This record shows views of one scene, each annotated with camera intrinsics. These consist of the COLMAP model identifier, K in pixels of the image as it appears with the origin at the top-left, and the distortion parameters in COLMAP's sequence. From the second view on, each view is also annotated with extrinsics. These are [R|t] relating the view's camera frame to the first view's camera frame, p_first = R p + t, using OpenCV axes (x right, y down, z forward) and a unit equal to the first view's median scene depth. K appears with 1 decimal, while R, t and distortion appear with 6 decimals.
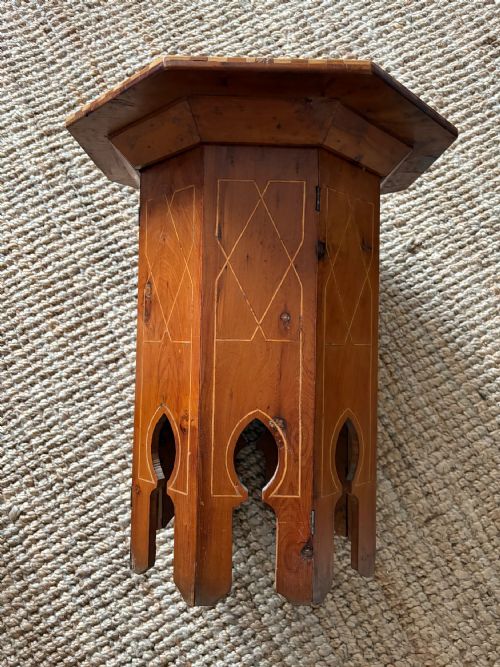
lens RADIAL K [[524.4, 0, 250.0], [0, 524.4, 333.5], [0, 0, 1]] dist [0.040785, -0.010511]
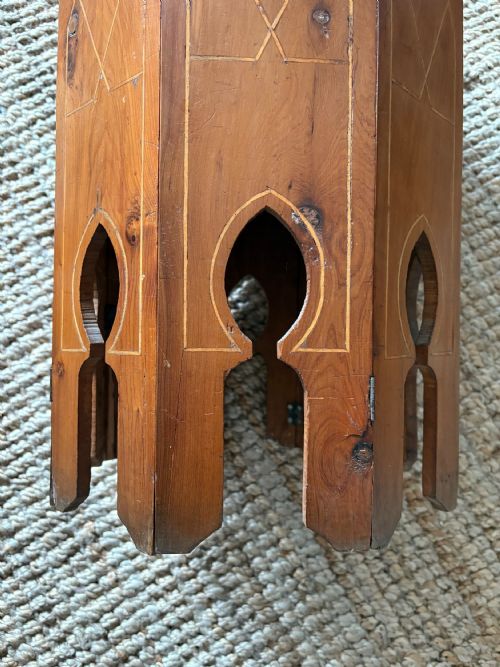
lens RADIAL K [[516.7, 0, 247.1], [0, 516.7, 335.3], [0, 0, 1]] dist [0.037918, -0.029519]
pose [[0.999593, -0.006471, 0.027798, -0.016060], [0.006172, 0.999922, 0.010857, 0.194031], [-0.027866, -0.010681, 0.999555, 0.320931]]
